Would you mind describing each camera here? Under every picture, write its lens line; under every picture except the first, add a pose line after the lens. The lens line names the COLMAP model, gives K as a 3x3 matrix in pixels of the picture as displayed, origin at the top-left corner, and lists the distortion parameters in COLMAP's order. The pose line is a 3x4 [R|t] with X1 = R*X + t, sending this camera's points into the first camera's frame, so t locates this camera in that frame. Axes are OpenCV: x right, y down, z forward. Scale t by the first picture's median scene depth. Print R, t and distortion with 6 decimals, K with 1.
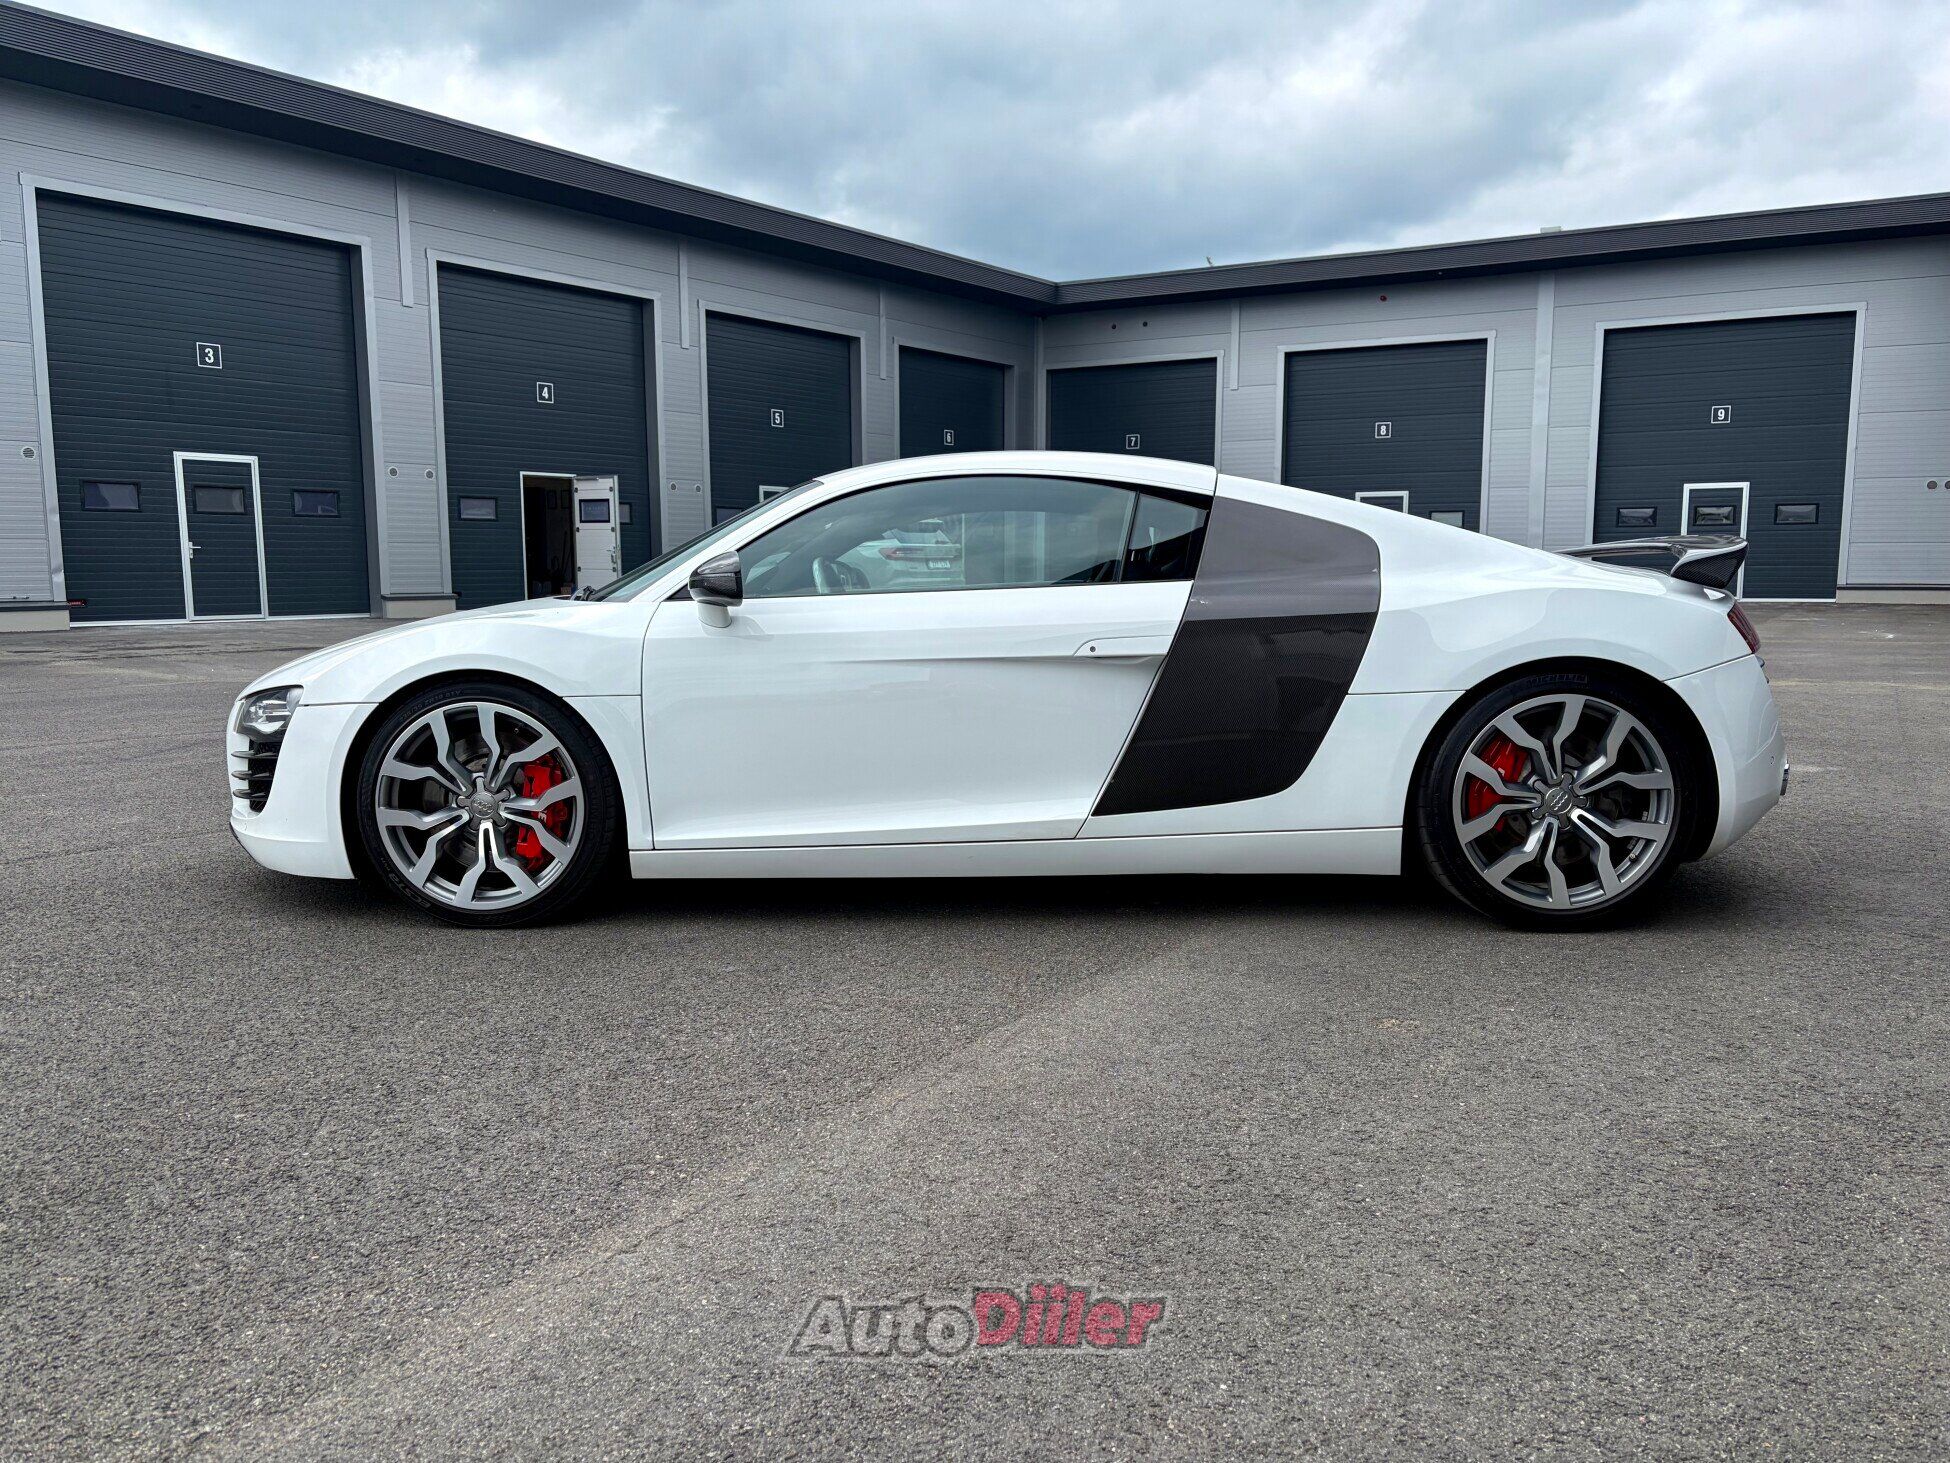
lens RADIAL K [[1449.6, 0, 956.6], [0, 1449.6, 732.4], [0, 0, 1]] dist [0.024058, -0.024154]
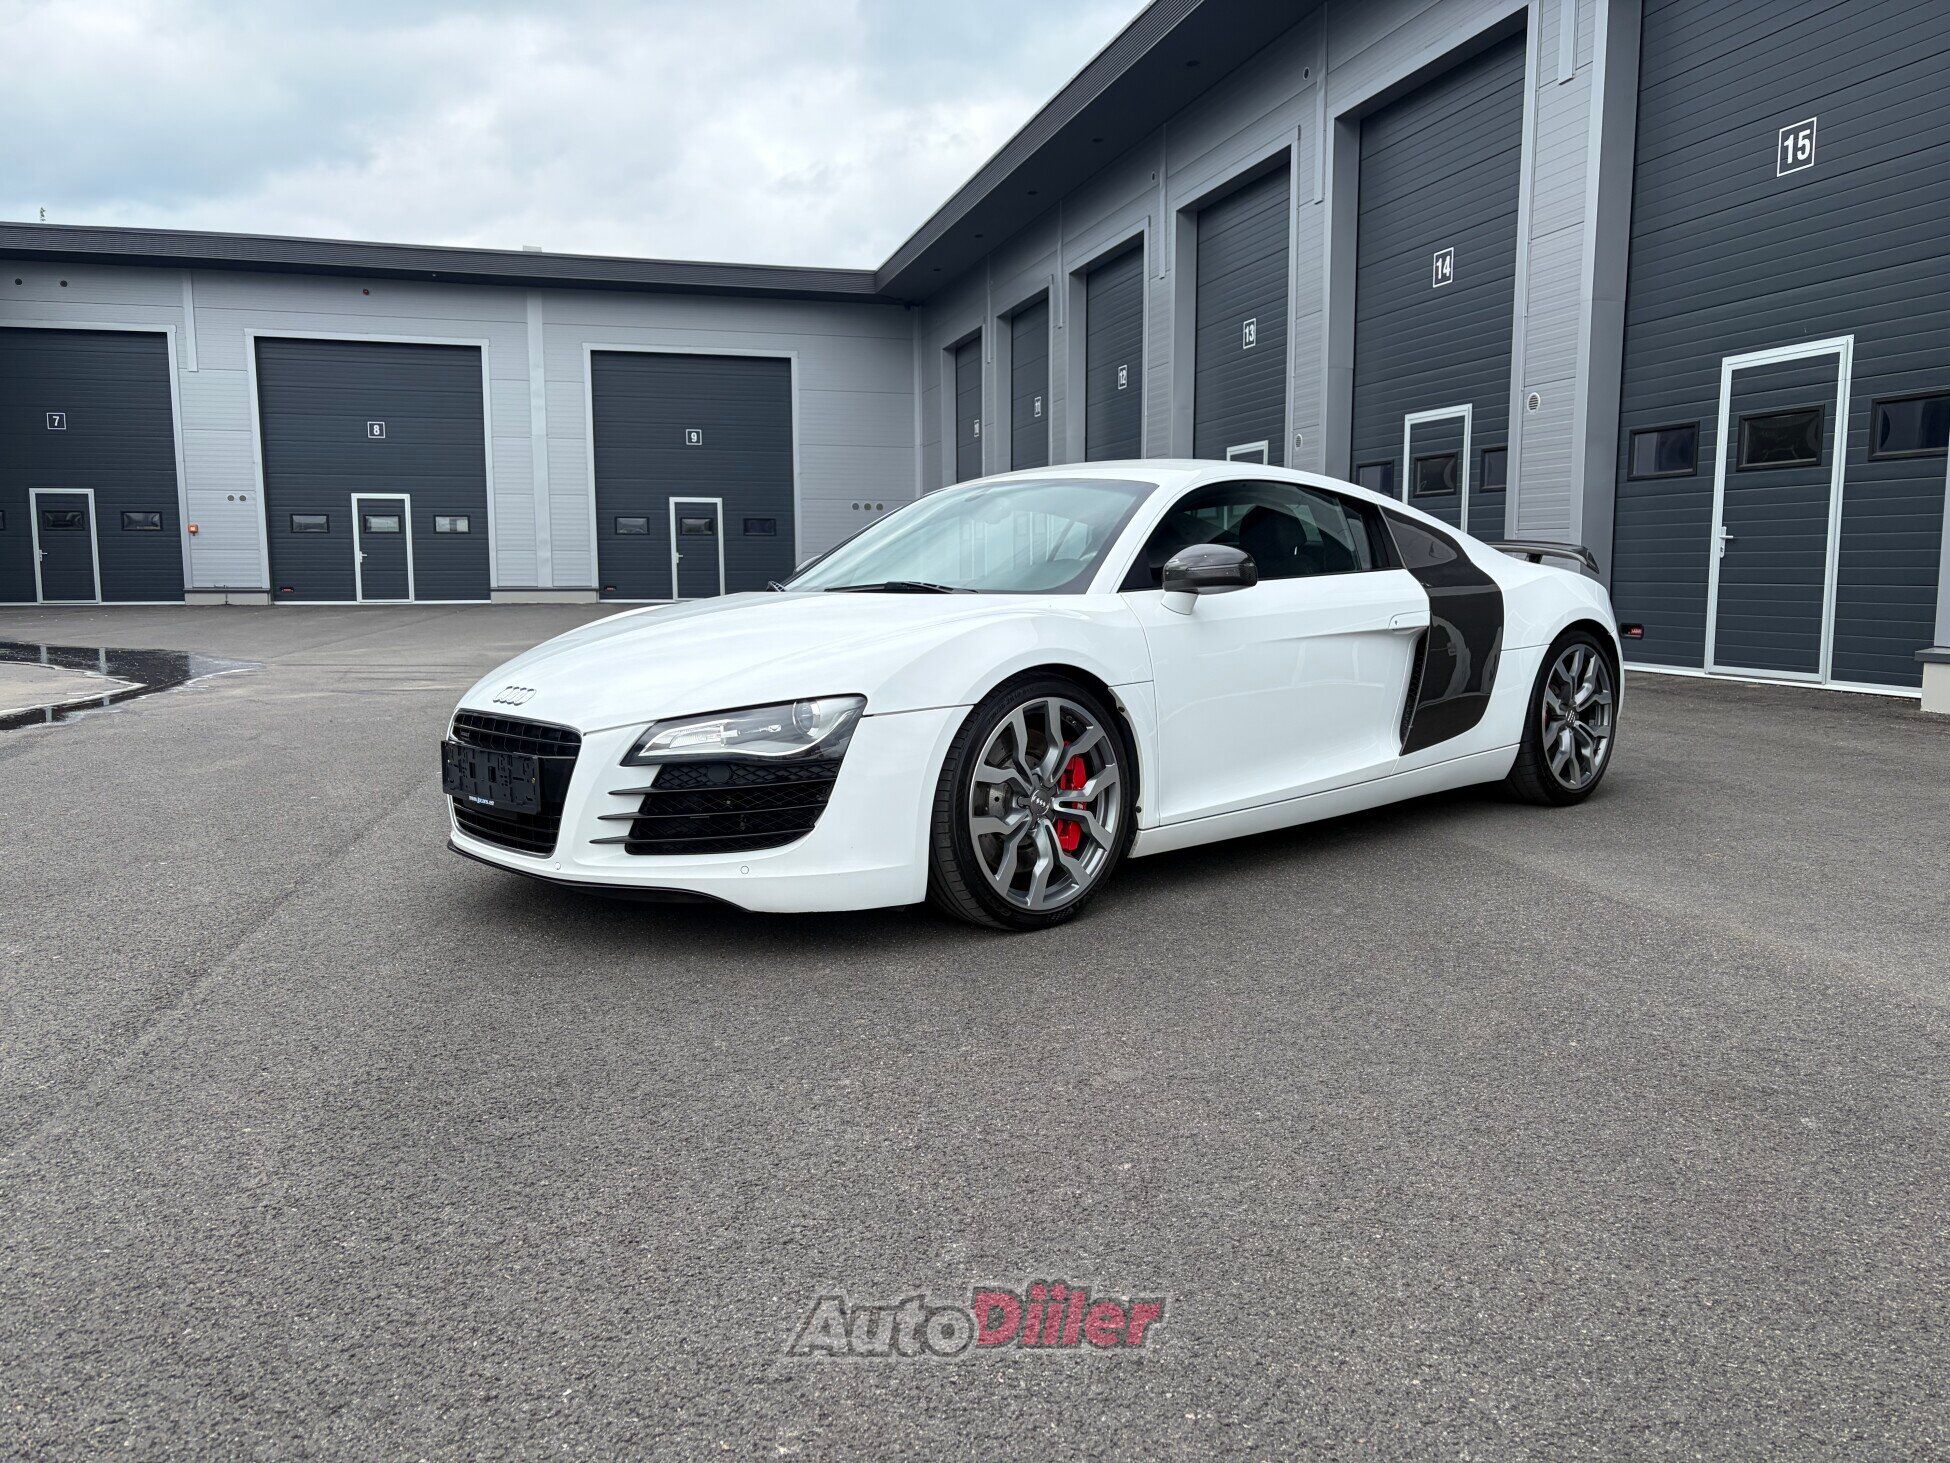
lens RADIAL K [[1449.6, 0, 965.2], [0, 1449.6, 749.2], [0, 0, 1]] dist [0.024058, -0.024154]
pose [[0.721057, -0.085557, 0.687573, -1.029763], [0.080471, 0.995972, 0.039543, -0.027803], [-0.688187, 0.026817, 0.725038, 0.332629]]
